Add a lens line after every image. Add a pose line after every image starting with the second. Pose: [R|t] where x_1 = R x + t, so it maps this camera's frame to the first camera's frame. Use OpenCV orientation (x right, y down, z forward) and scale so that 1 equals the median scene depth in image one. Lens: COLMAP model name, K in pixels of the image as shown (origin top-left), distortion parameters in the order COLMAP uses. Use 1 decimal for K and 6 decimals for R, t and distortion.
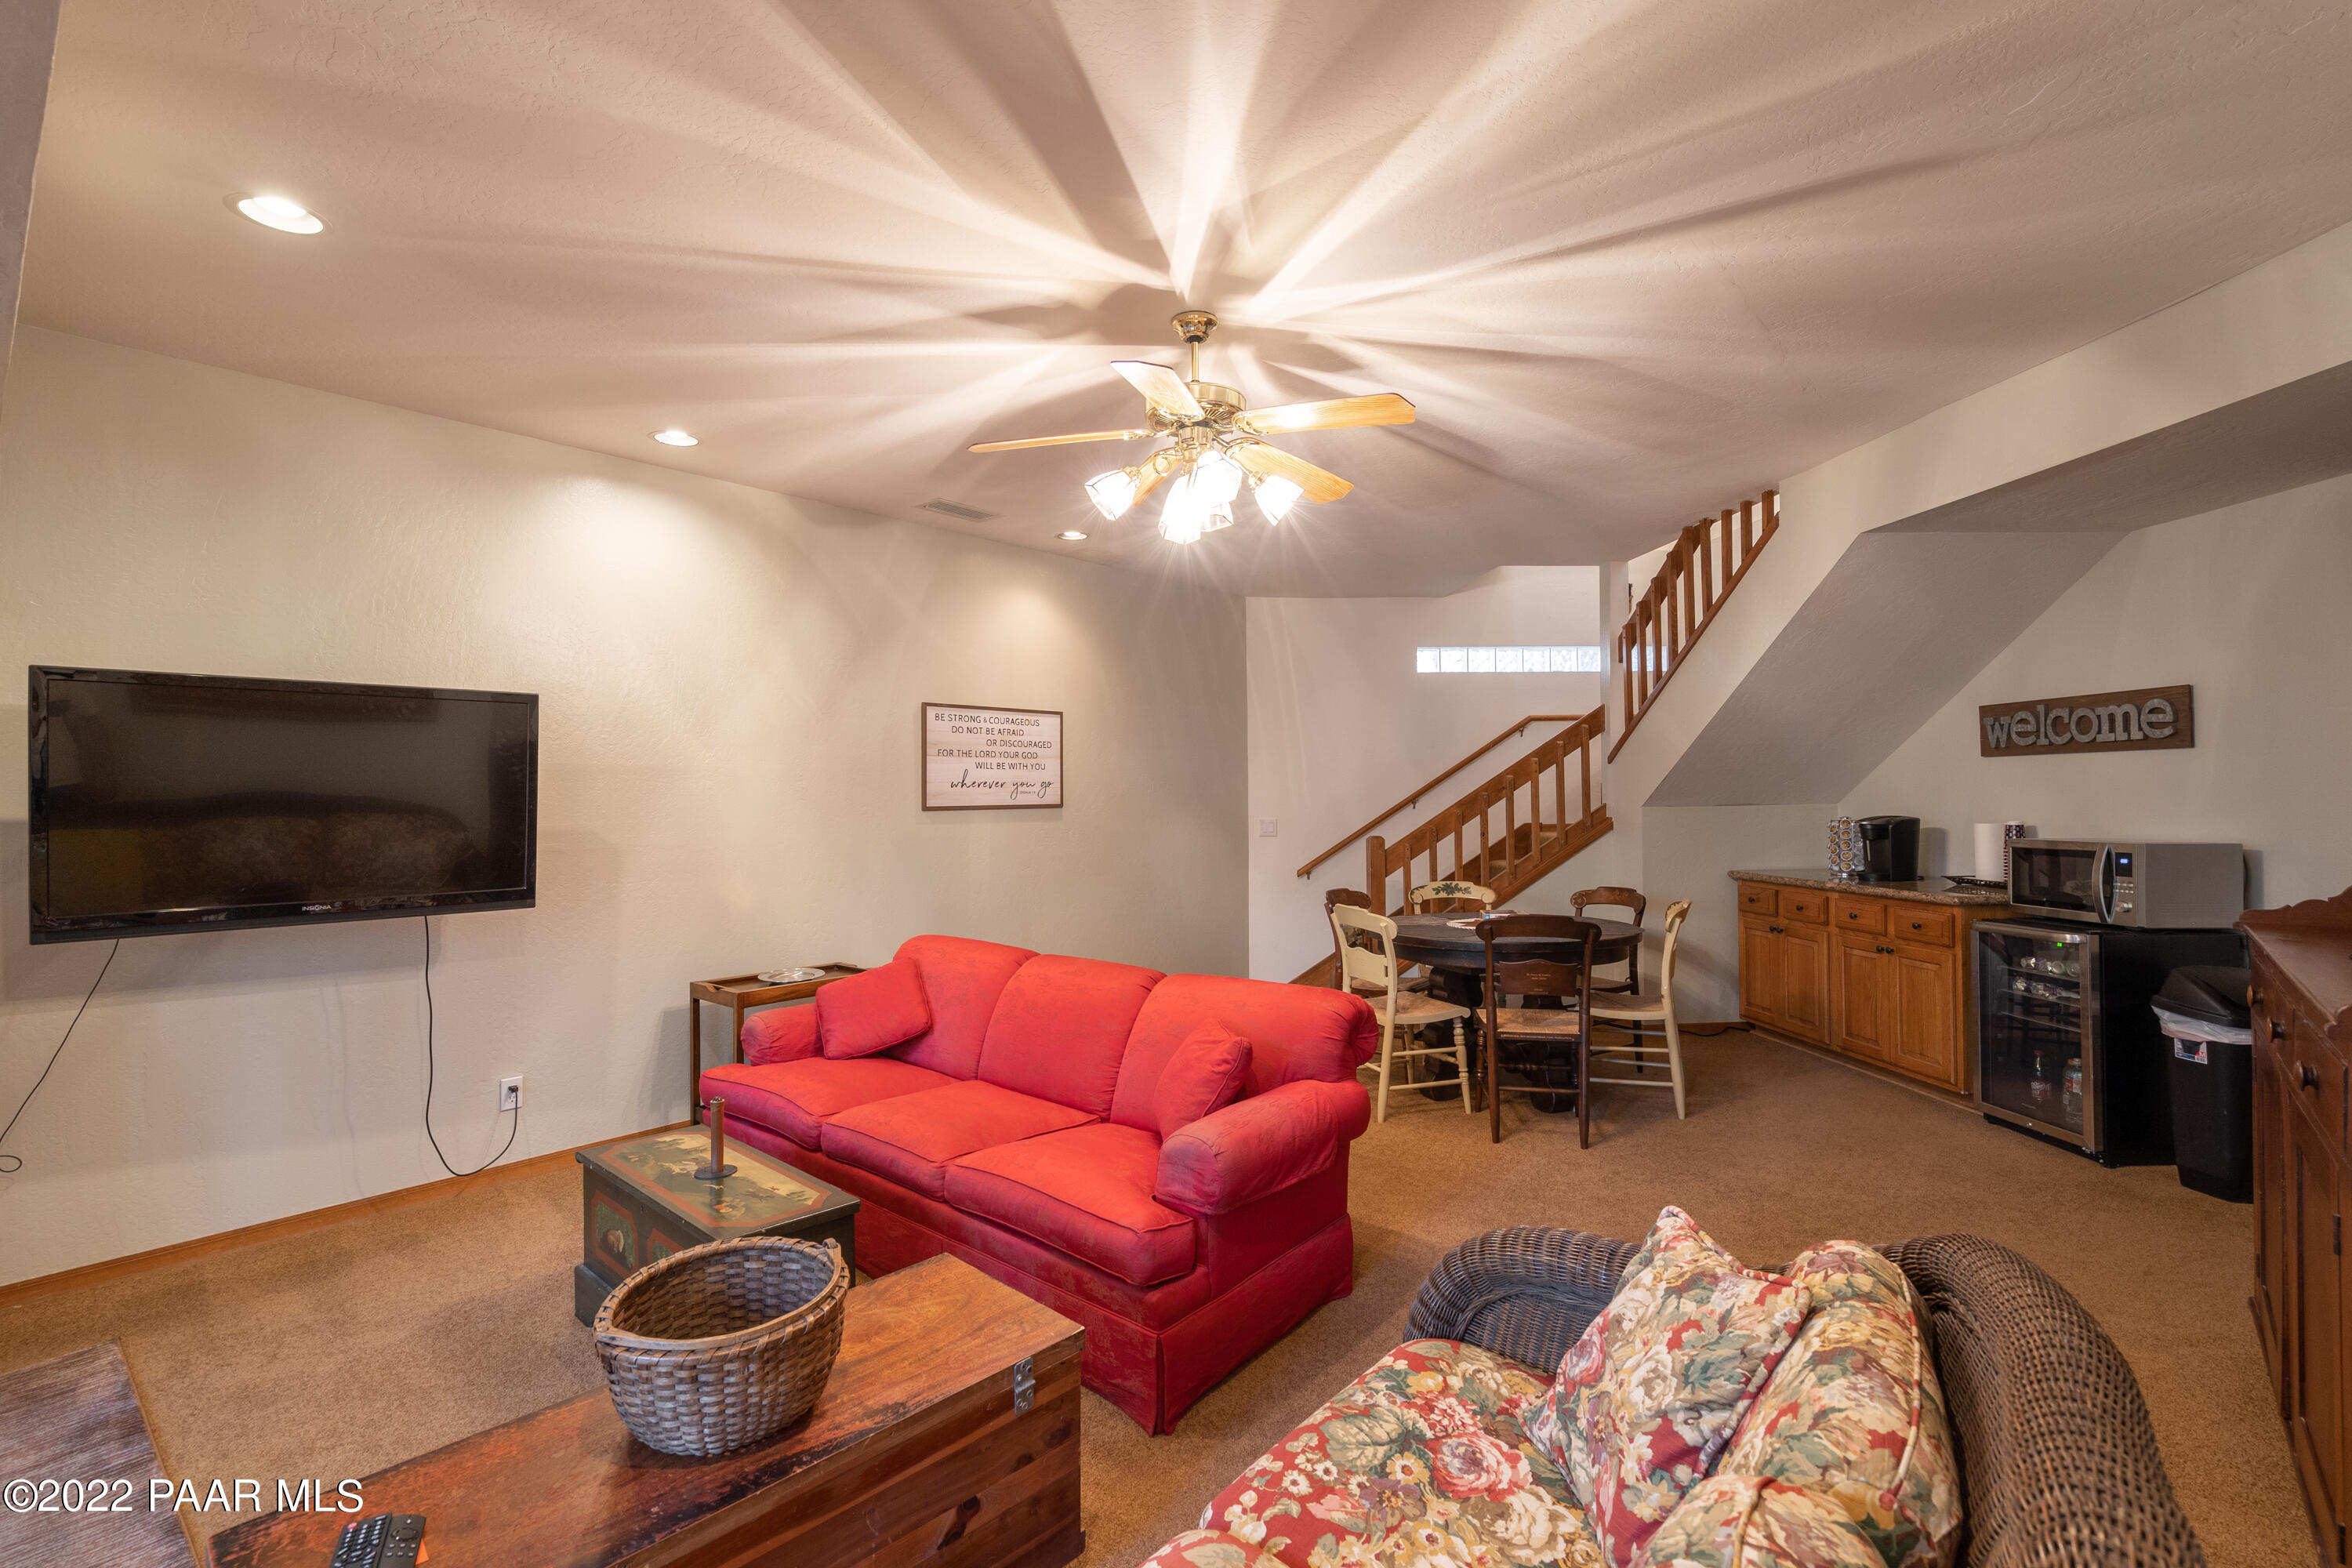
lens RADIAL K [[1071.3, 0, 1178.1], [0, 1071.3, 778.2], [0, 0, 1]] dist [-0.004491, -0.000377]
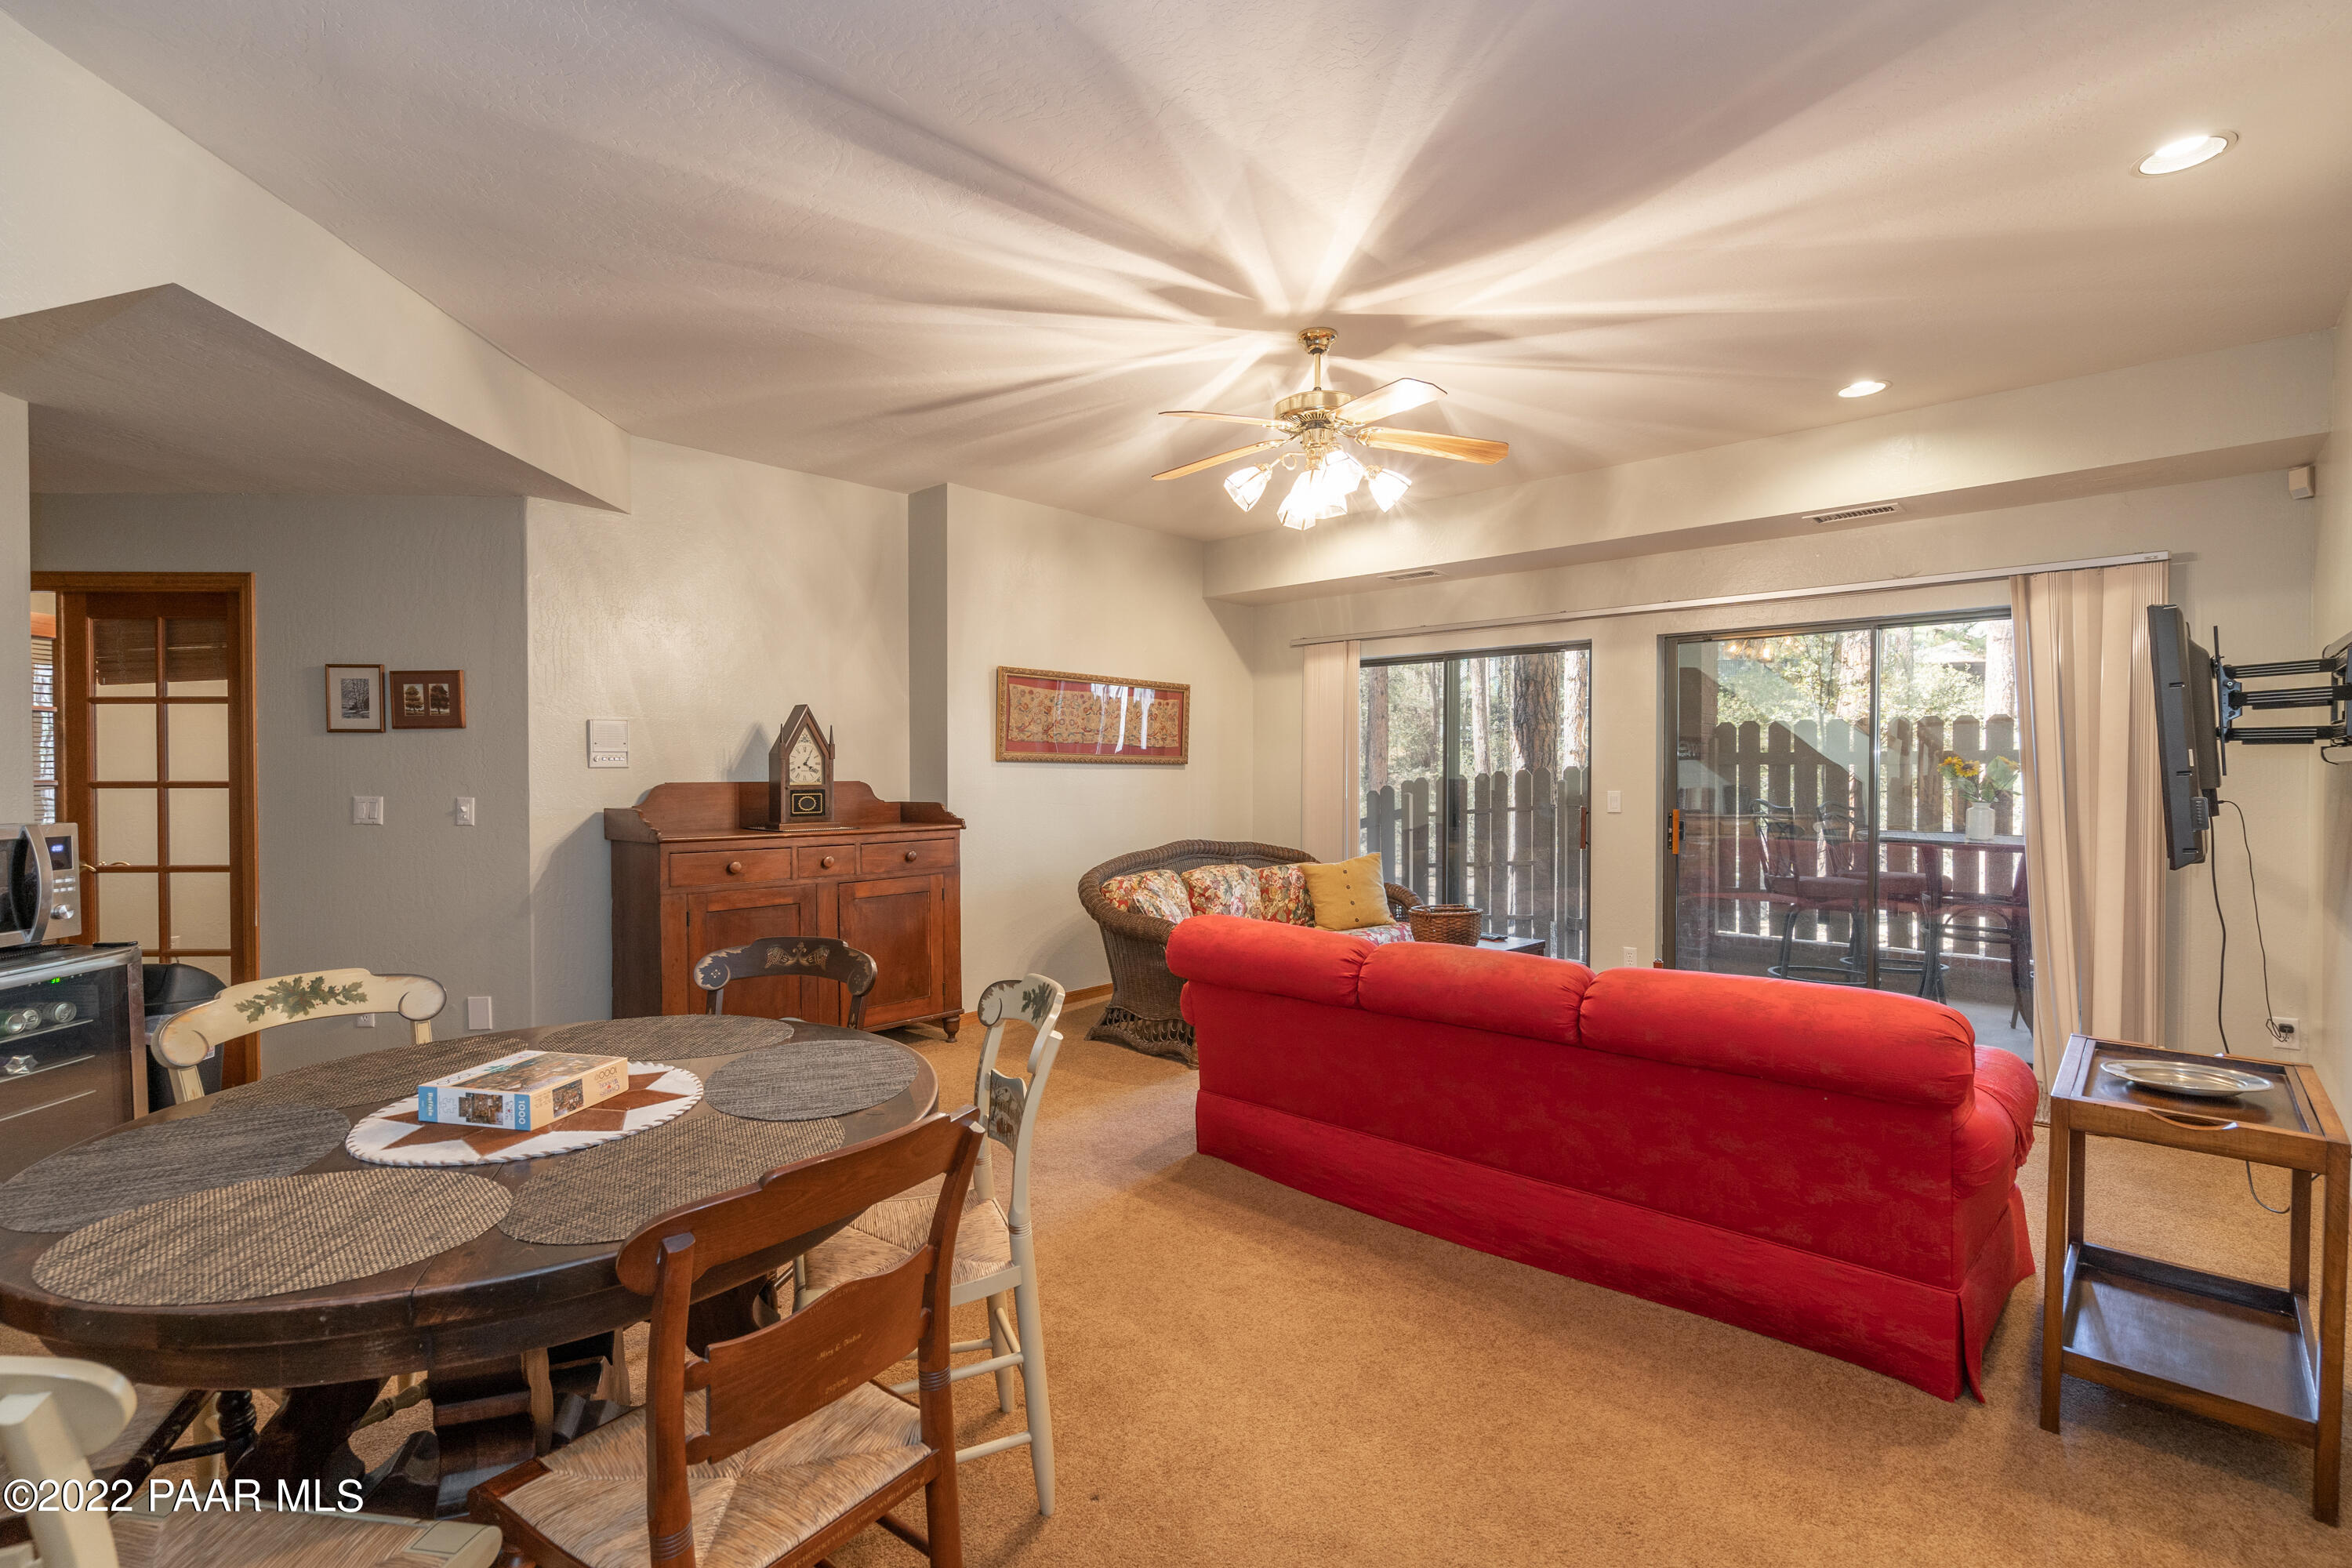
lens RADIAL K [[1071.3, 0, 1174.2], [0, 1071.3, 788.5], [0, 0, 1]] dist [-0.004491, -0.000377]
pose [[-0.999459, 0.014681, 0.029433, 0.099294], [0.014601, 0.999889, -0.002933, 0.044695], [-0.029473, -0.002501, -0.999562, 1.498283]]
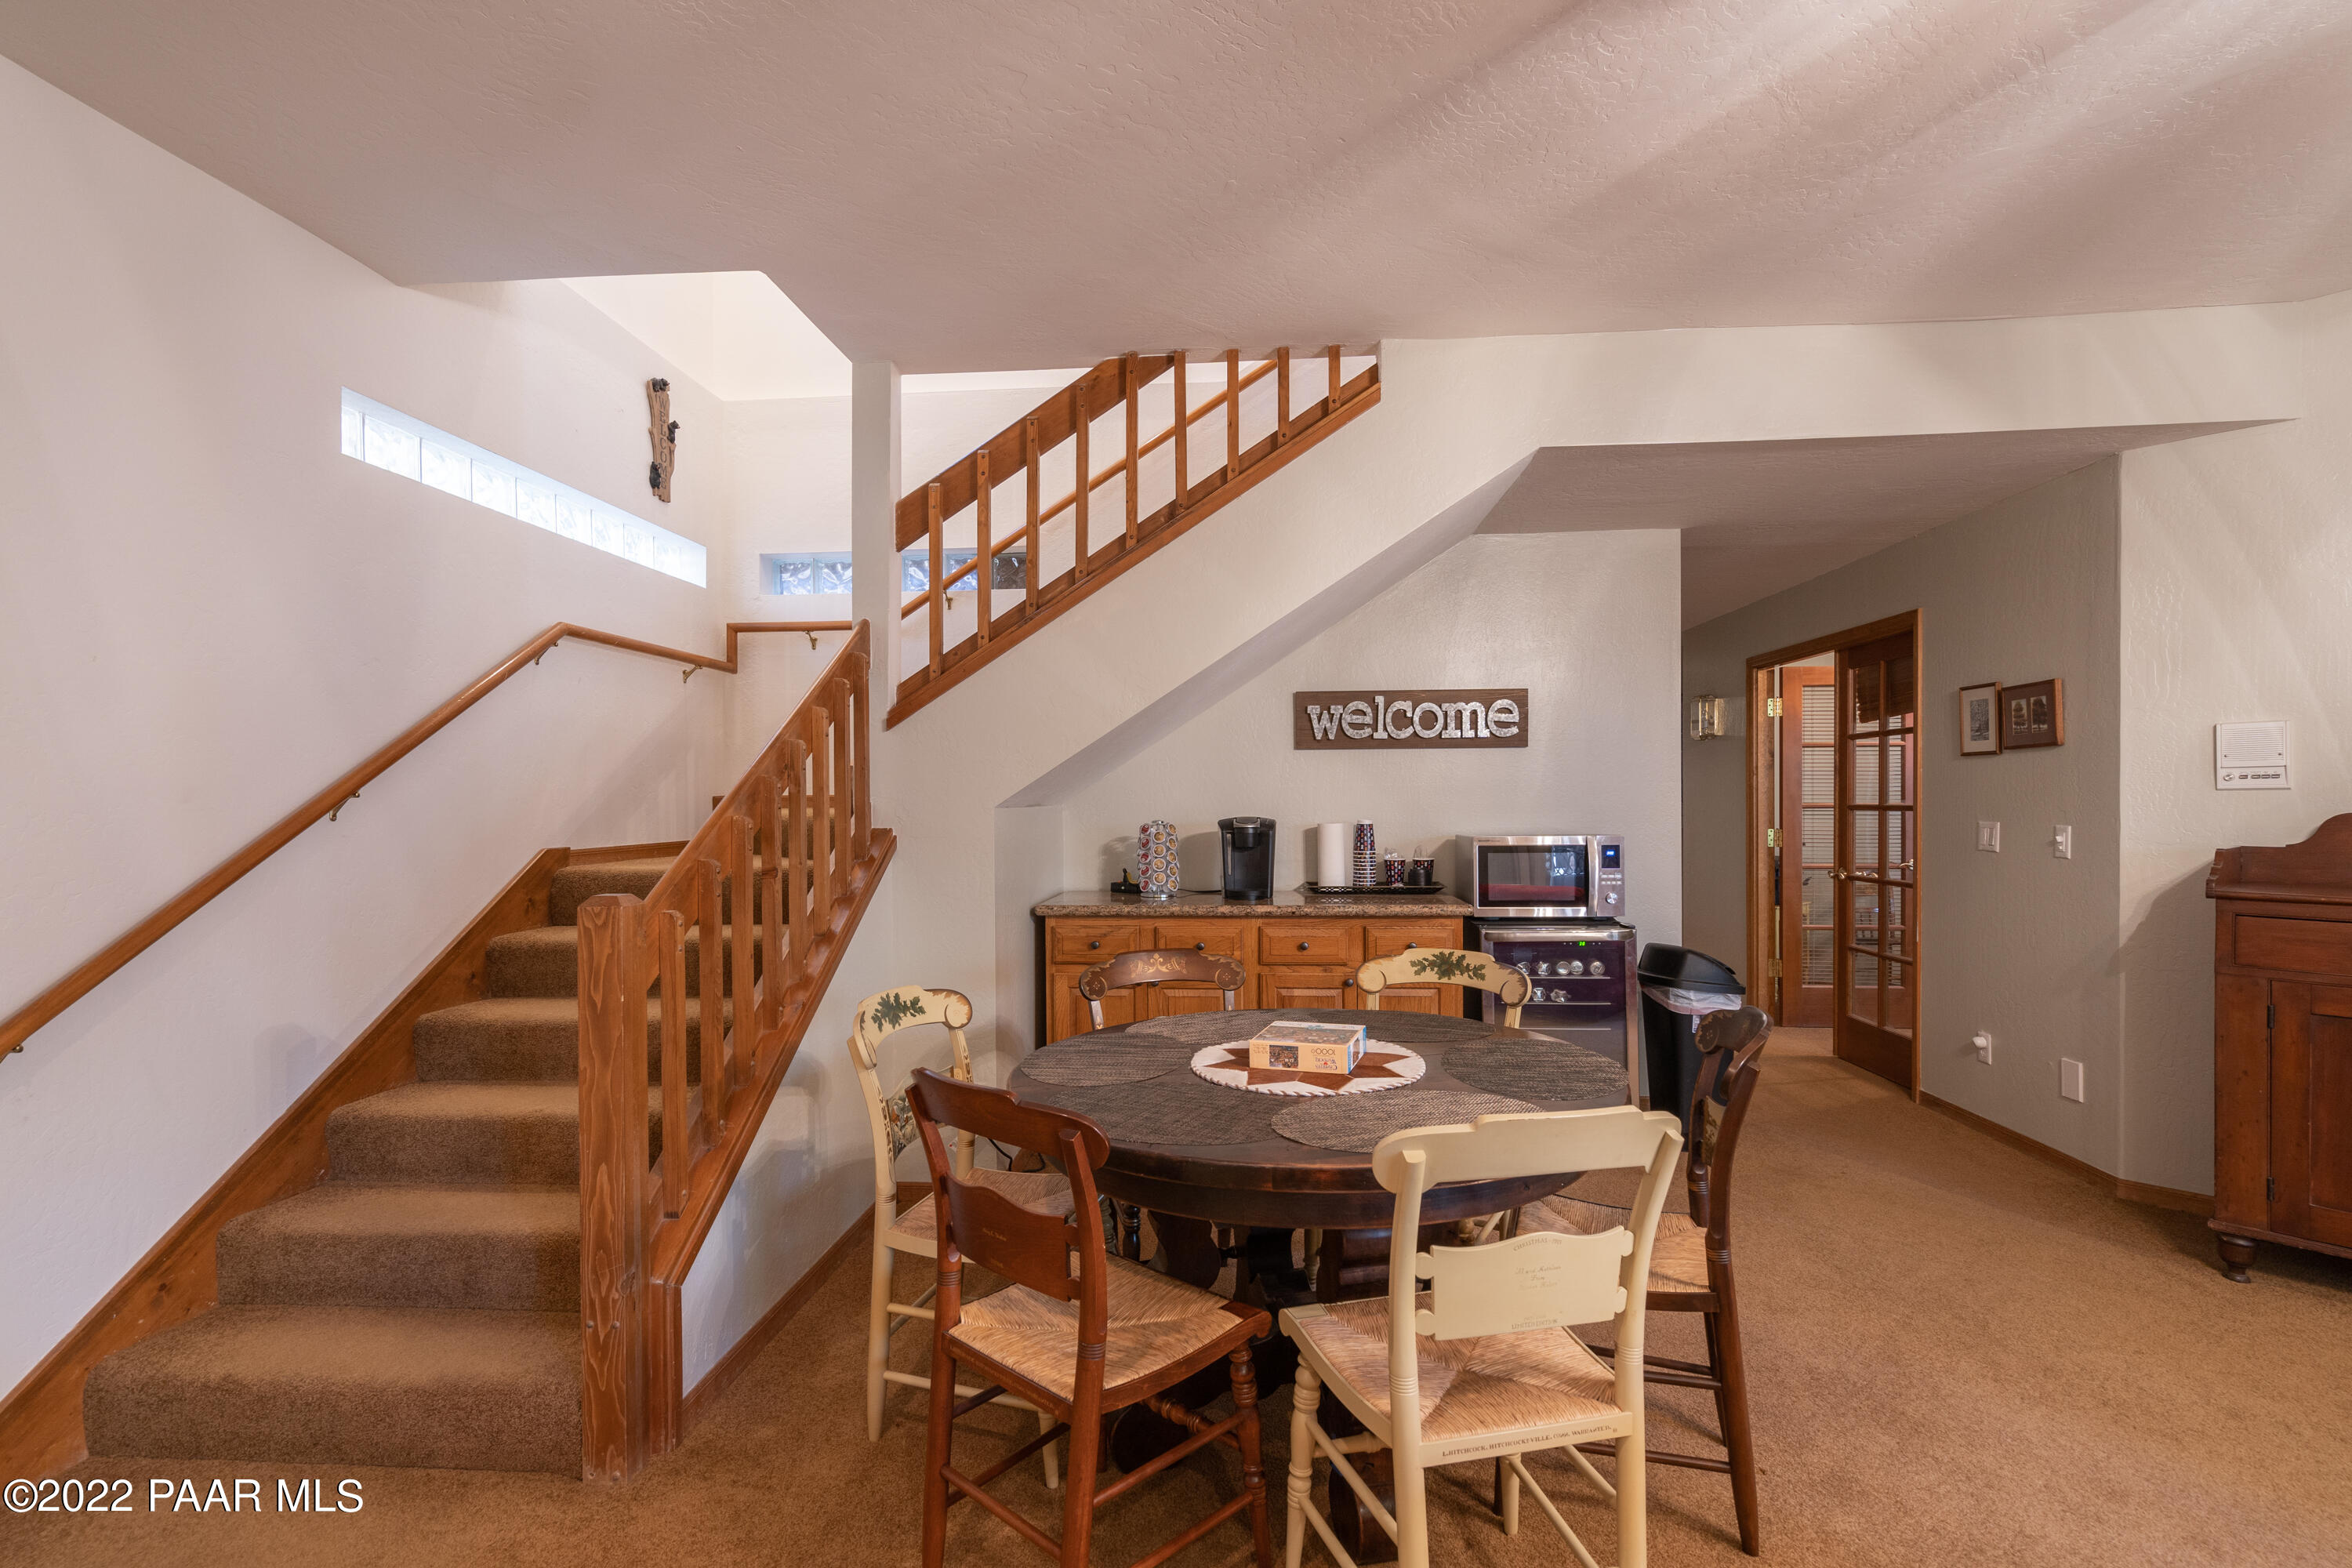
lens RADIAL K [[1071.3, 0, 1190.9], [0, 1071.3, 819.3], [0, 0, 1]] dist [-0.004491, -0.000377]
pose [[0.168598, -0.004736, 0.985673, -0.165333], [-0.012687, 0.999895, 0.006974, 0.038403], [-0.985603, -0.013681, 0.168521, 1.080075]]
